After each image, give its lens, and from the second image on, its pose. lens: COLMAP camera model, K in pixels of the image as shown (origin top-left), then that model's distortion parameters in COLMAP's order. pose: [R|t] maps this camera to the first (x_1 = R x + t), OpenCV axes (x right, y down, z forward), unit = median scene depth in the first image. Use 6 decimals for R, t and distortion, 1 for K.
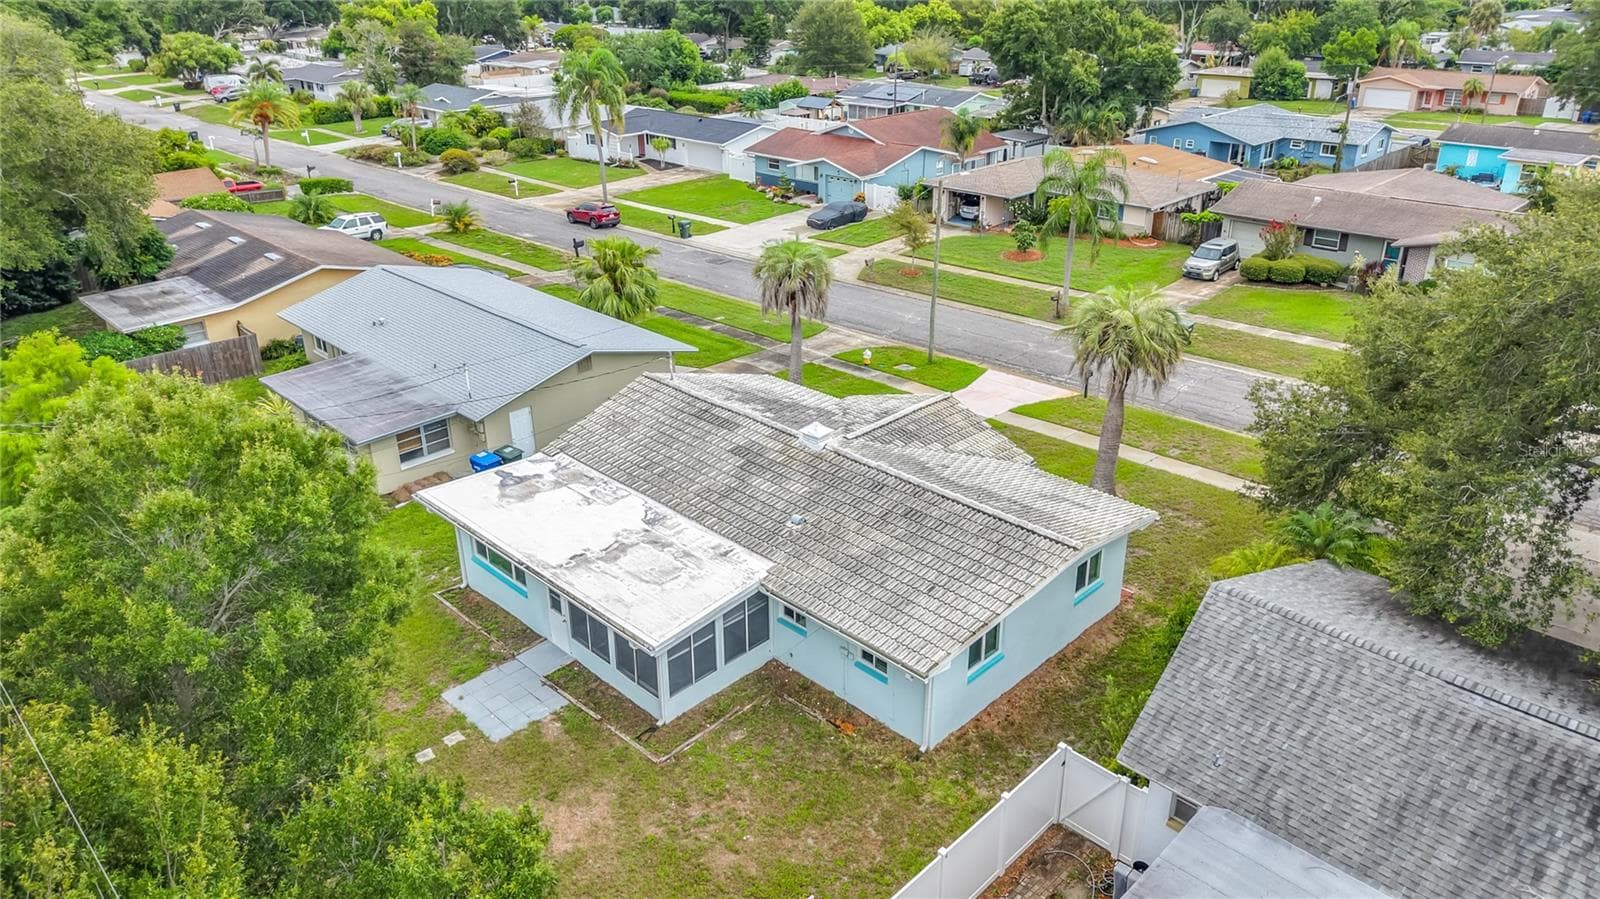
lens RADIAL K [[1083.1, 0, 797.8], [0, 1083.1, 418.4], [0, 0, 1]] dist [0.006872, -0.002584]
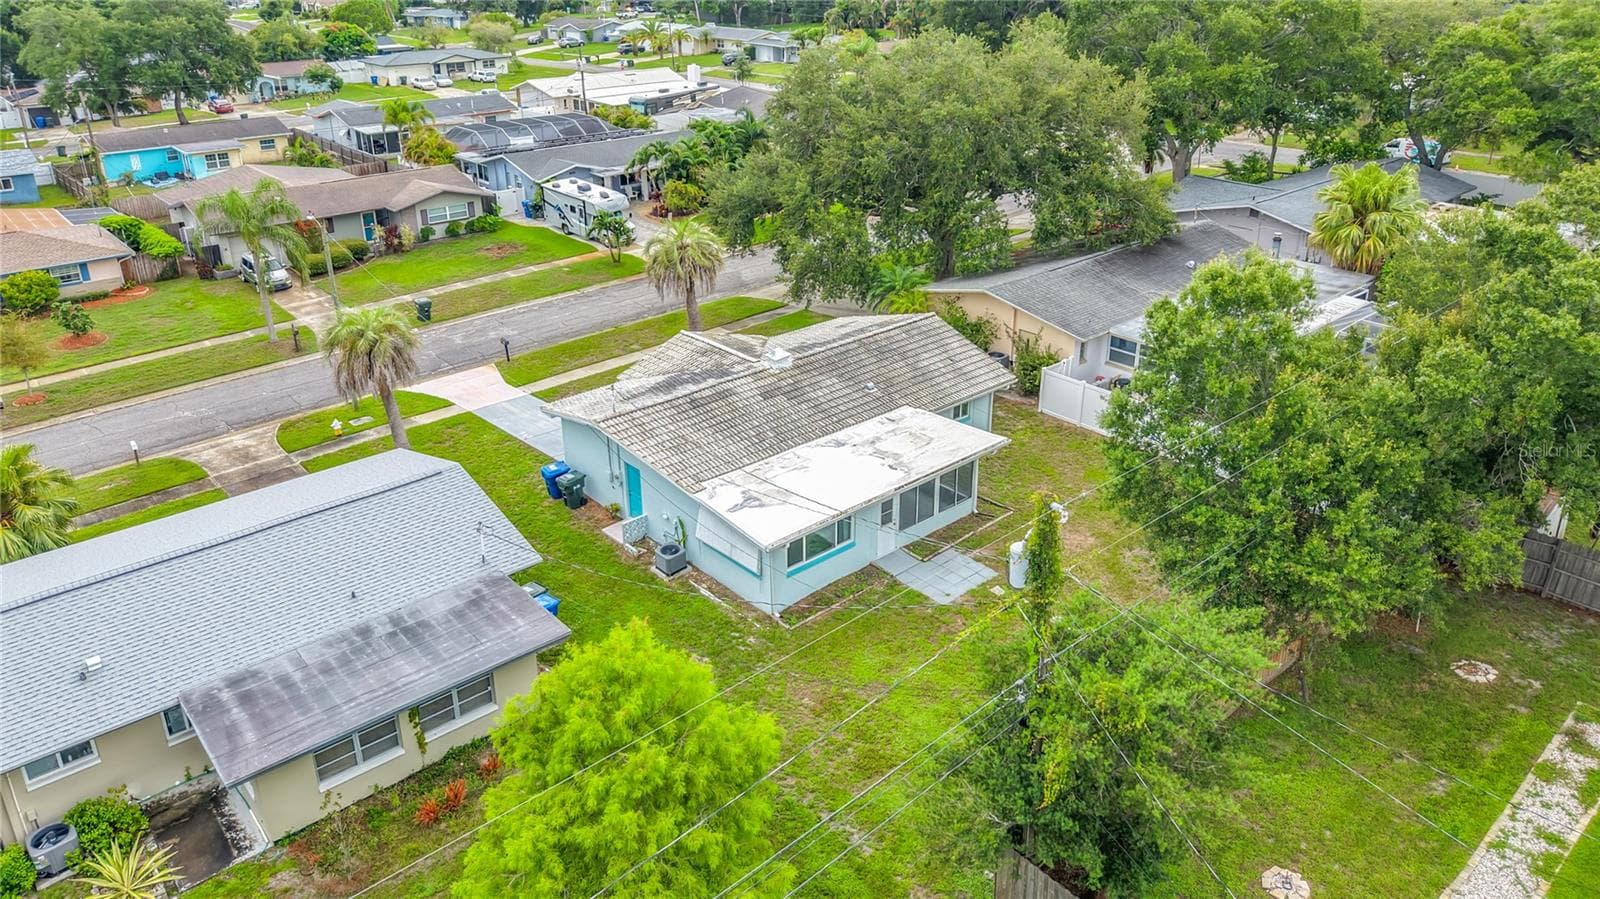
lens RADIAL K [[1083.1, 0, 797.8], [0, 1083.1, 418.4], [0, 0, 1]] dist [0.006872, -0.002584]
pose [[0.057485, -0.388858, 0.919503, -1.162735], [0.390727, 0.856320, 0.337711, -0.340760], [-0.918710, 0.339861, 0.201163, 0.699261]]
